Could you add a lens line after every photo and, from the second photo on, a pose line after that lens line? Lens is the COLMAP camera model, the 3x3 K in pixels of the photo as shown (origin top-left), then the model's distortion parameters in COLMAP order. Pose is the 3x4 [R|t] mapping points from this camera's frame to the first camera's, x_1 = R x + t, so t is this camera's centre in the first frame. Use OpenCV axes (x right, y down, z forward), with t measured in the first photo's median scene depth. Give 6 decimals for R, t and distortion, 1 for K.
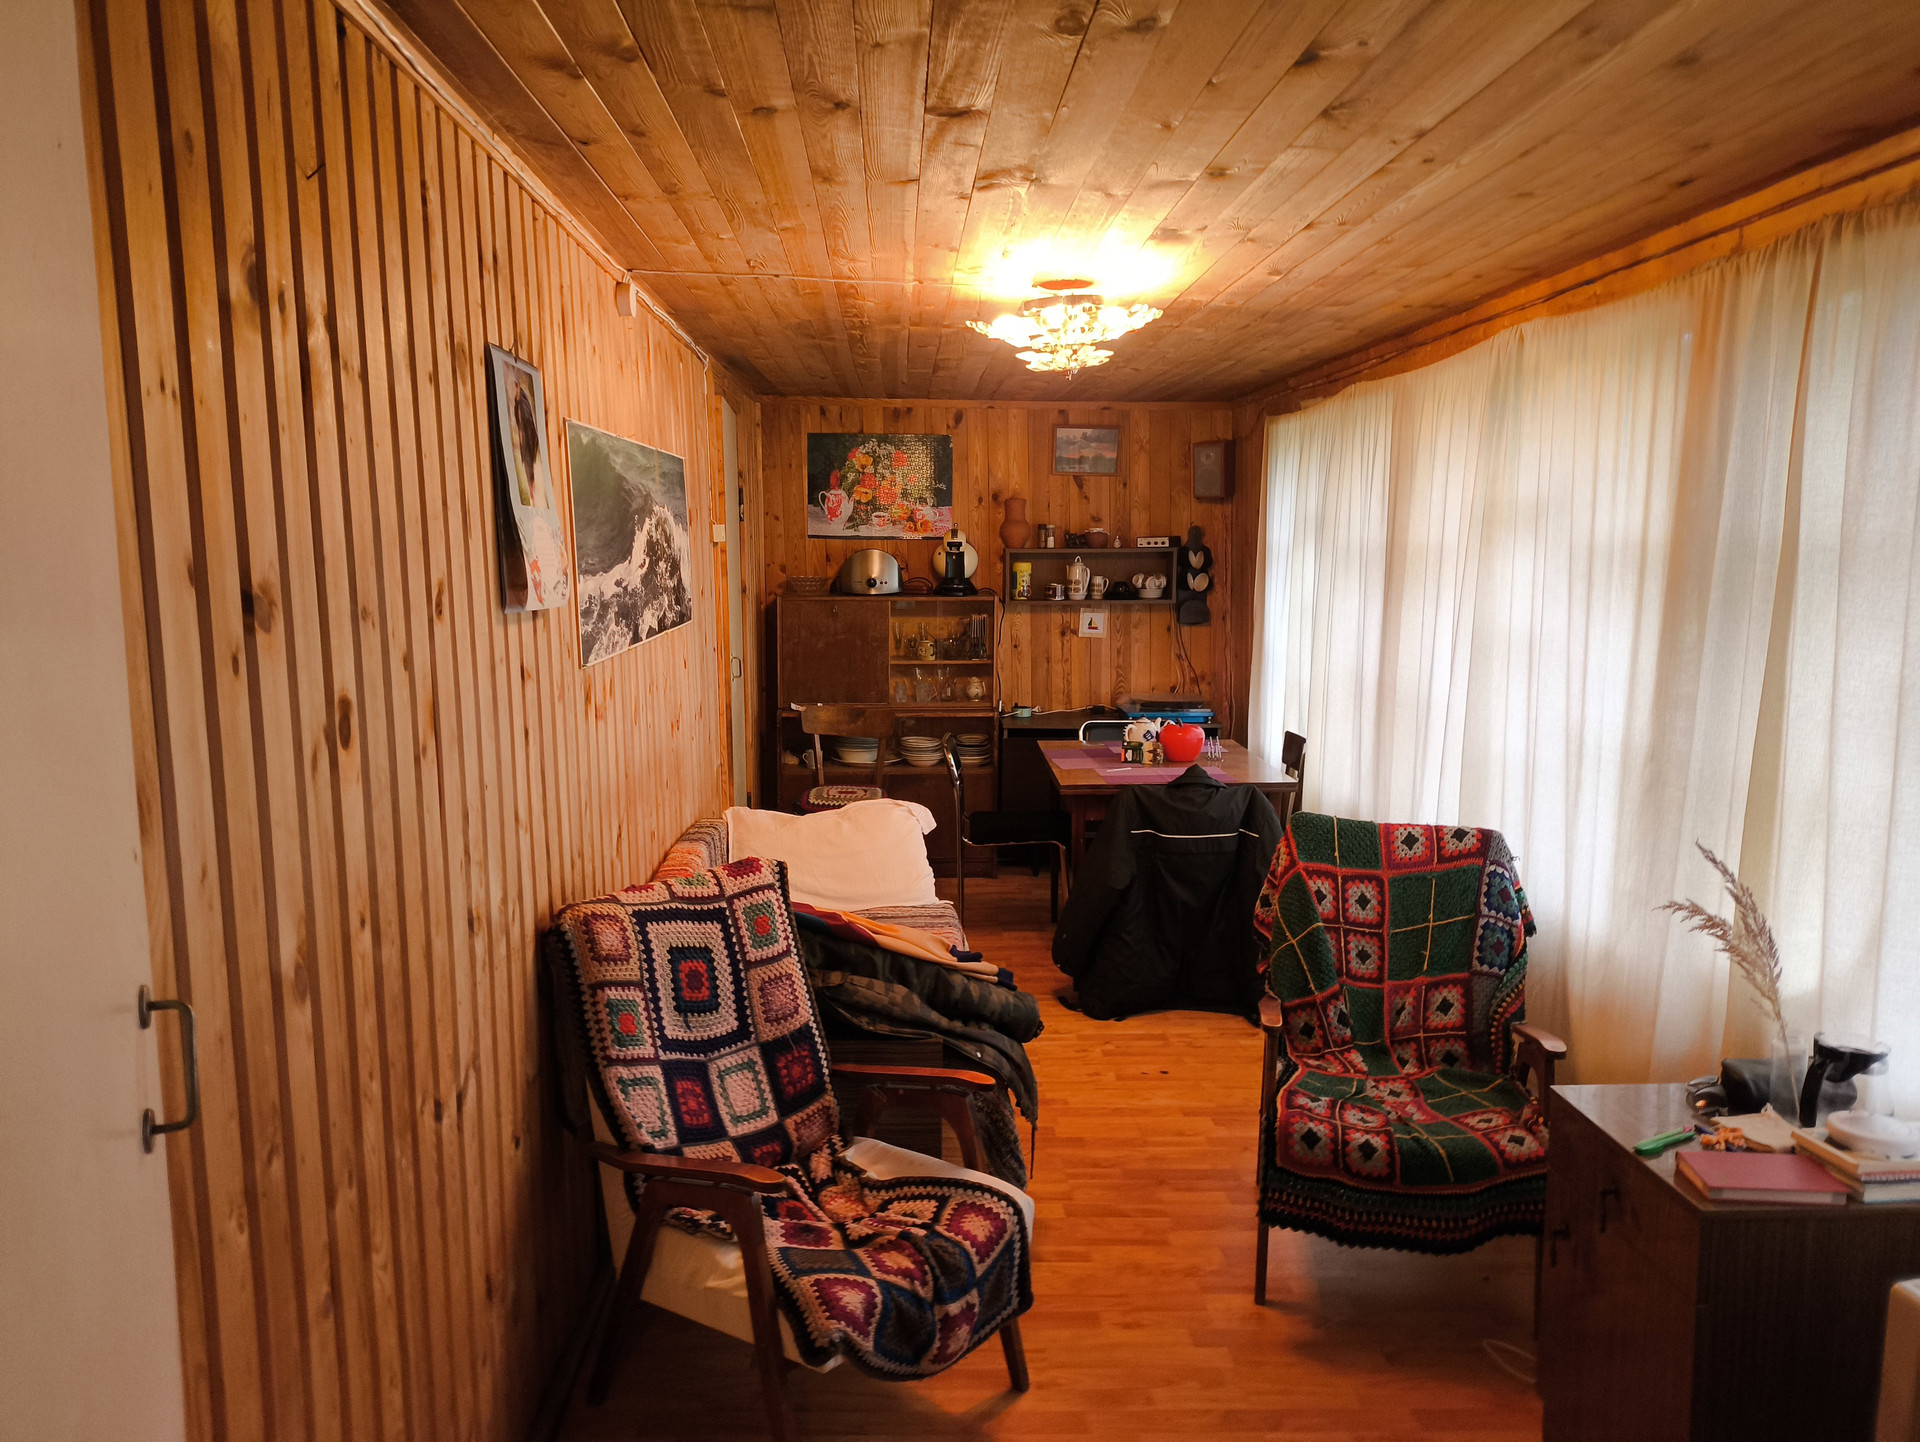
lens RADIAL K [[1389.1, 0, 958.8], [0, 1389.1, 729.6], [0, 0, 1]] dist [0.036175, -0.020295]
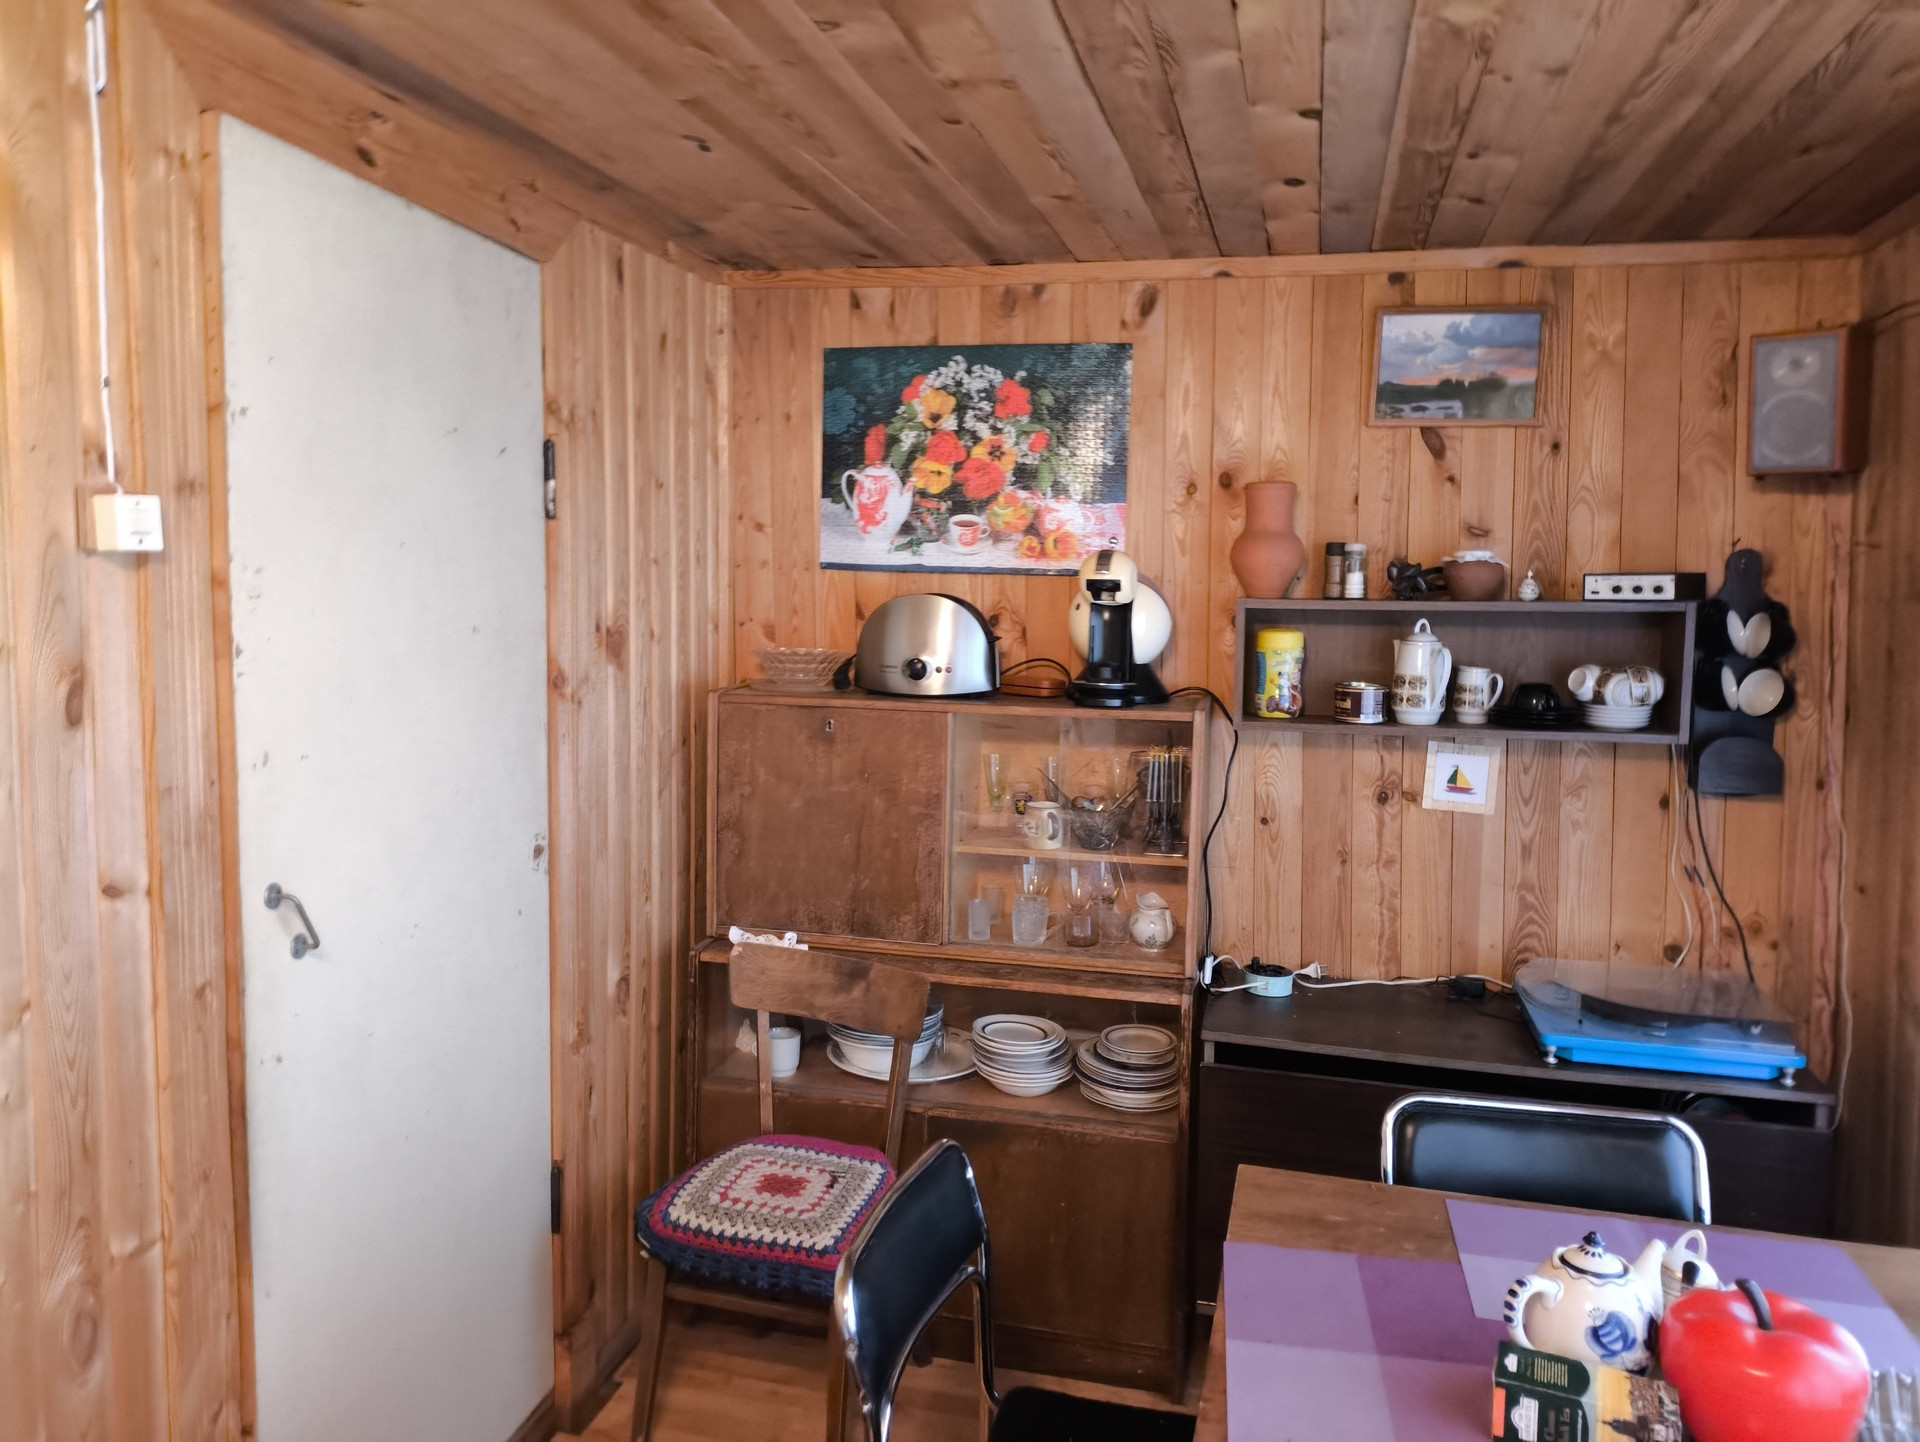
lens RADIAL K [[1389.1, 0, 916.5], [0, 1389.1, 695.9], [0, 0, 1]] dist [0.036175, -0.020295]
pose [[0.949996, 0.038331, -0.309899, 0.071992], [-0.056569, 0.997142, -0.050079, -0.072582], [0.307094, 0.065106, 0.949450, 0.562016]]
